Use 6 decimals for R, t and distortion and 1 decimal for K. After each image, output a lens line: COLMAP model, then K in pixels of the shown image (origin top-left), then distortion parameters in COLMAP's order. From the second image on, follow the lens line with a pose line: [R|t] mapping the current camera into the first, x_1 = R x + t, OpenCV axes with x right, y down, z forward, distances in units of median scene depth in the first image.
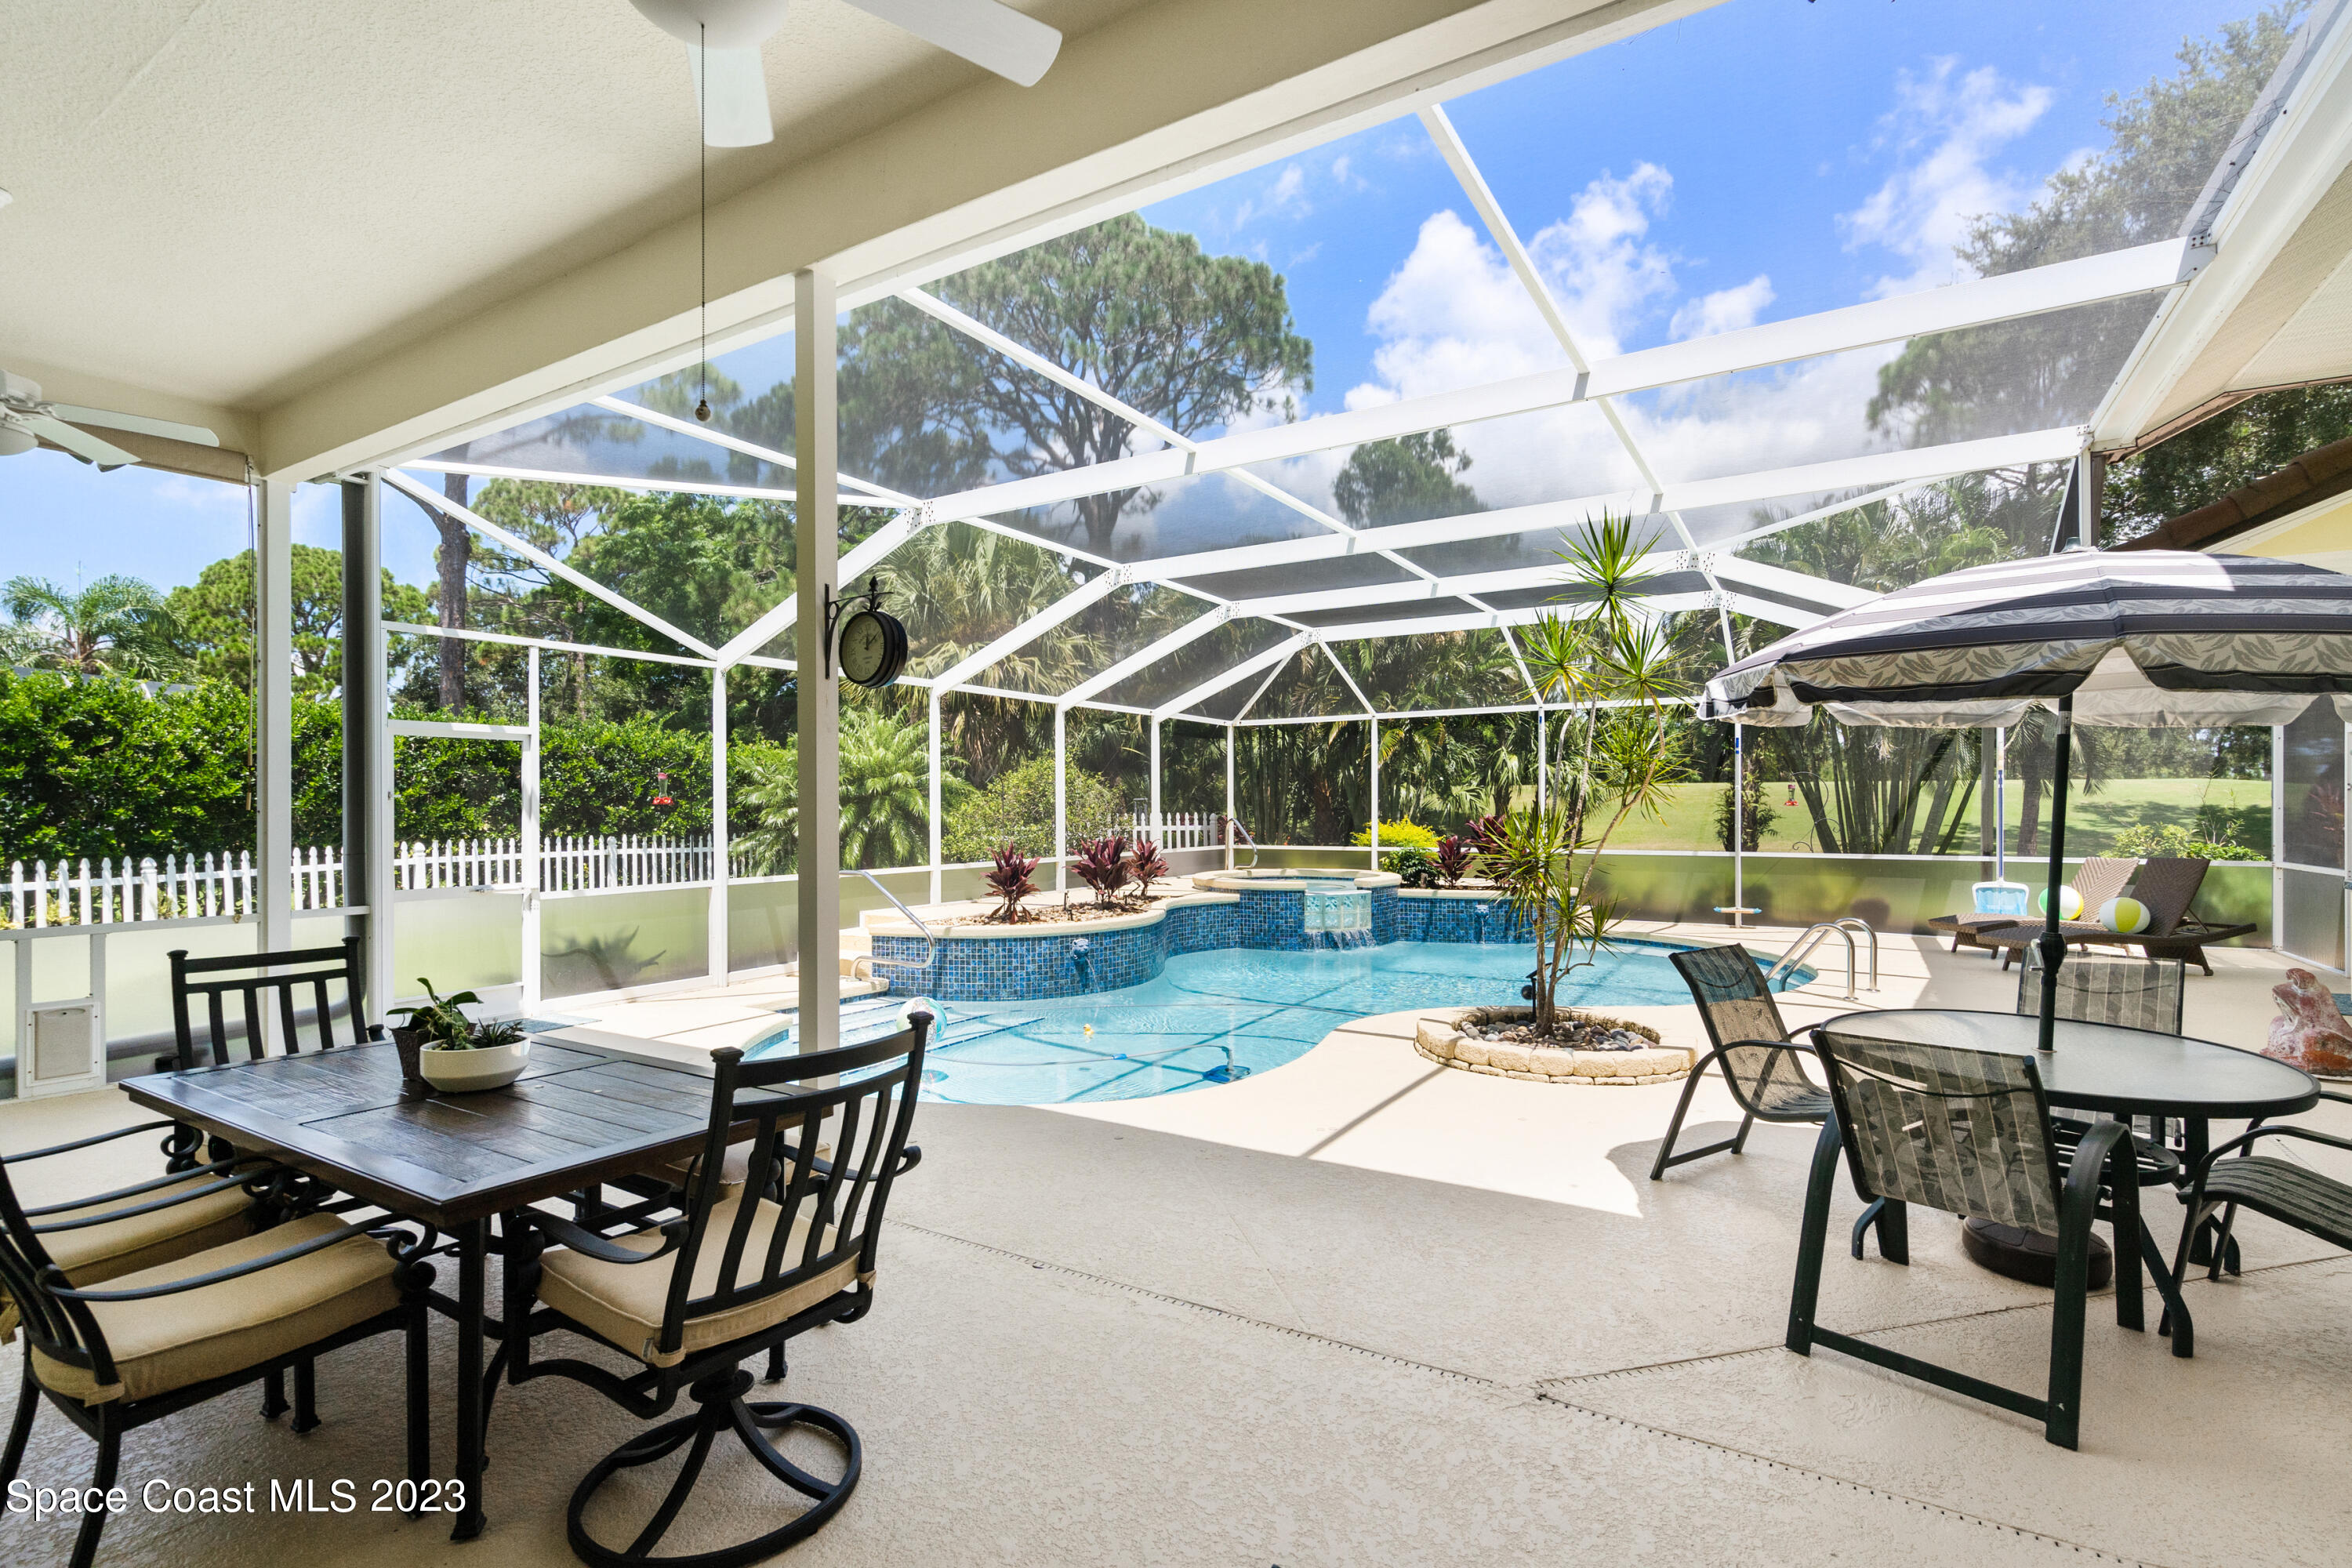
lens RADIAL K [[1081.3, 0, 1187.8], [0, 1081.3, 802.9], [0, 0, 1]] dist [-0.000625, -0.000083]
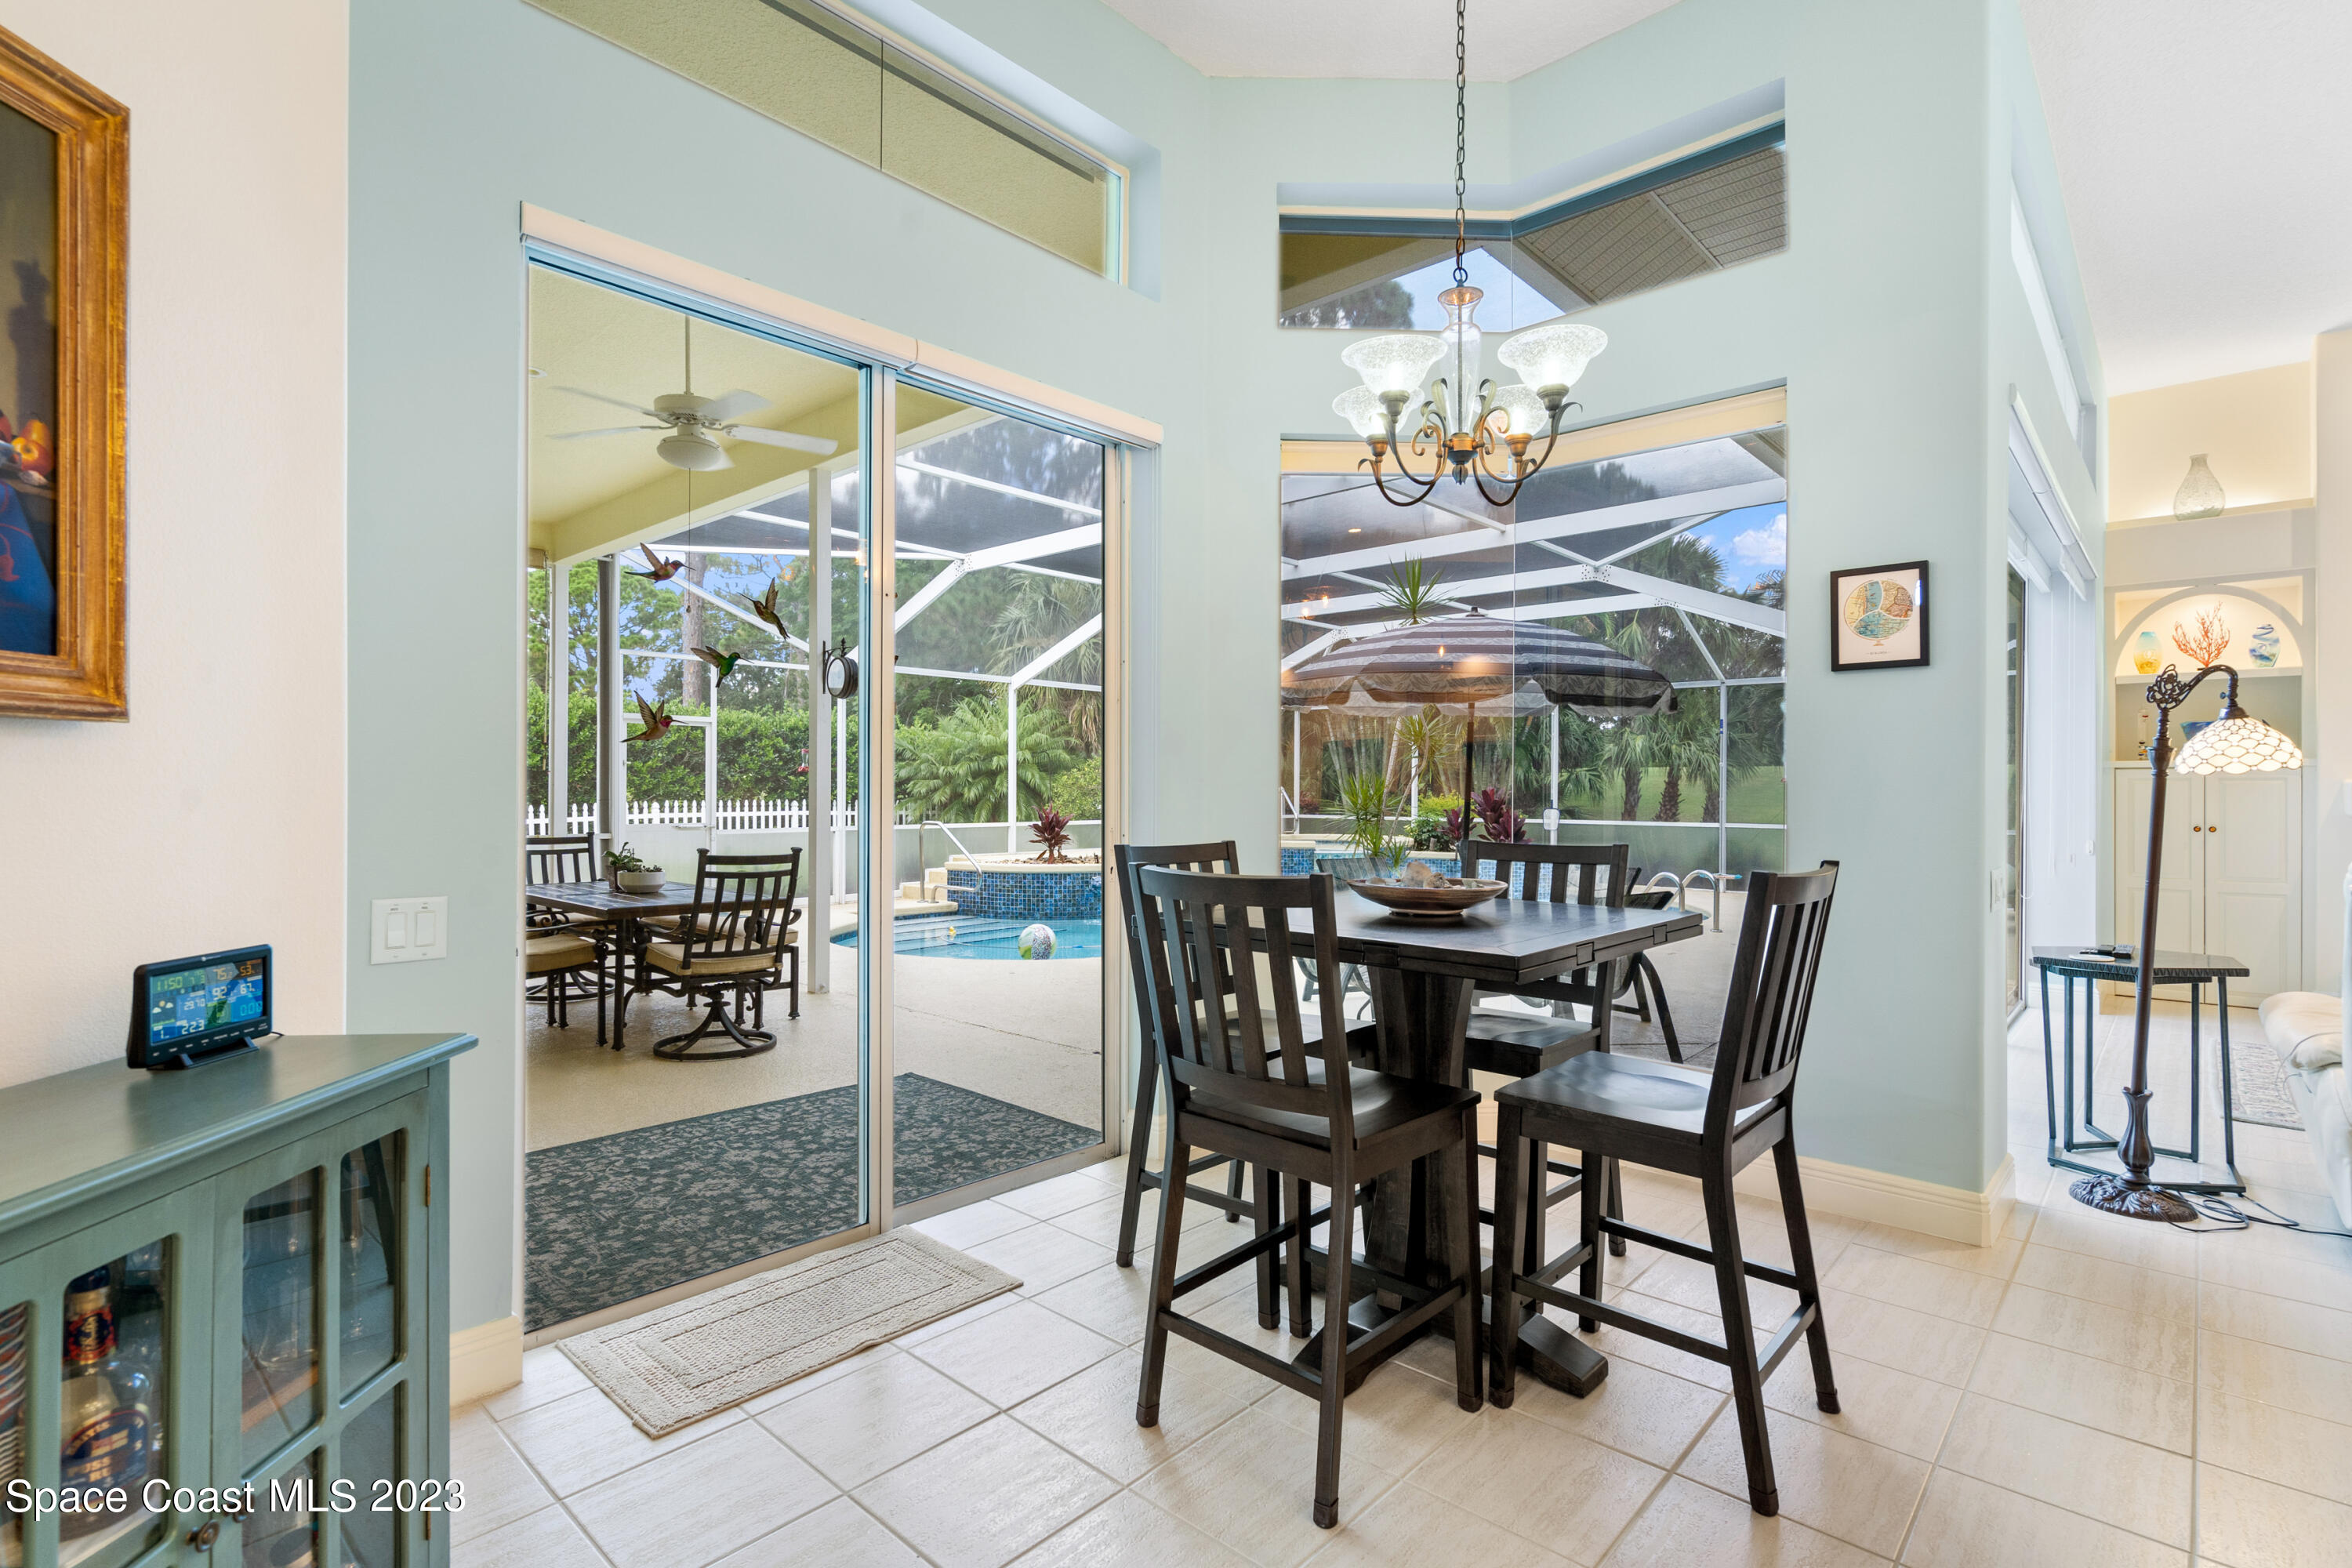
lens RADIAL K [[1114.6, 0, 1199.7], [0, 1114.6, 785.9], [0, 0, 1]] dist [0.000842, 0.000181]
pose [[0.982429, 0.006730, -0.186518, 0.266775], [-0.006438, 0.999977, 0.002170, 0.012584], [0.186528, -0.000931, 0.982449, -0.295949]]
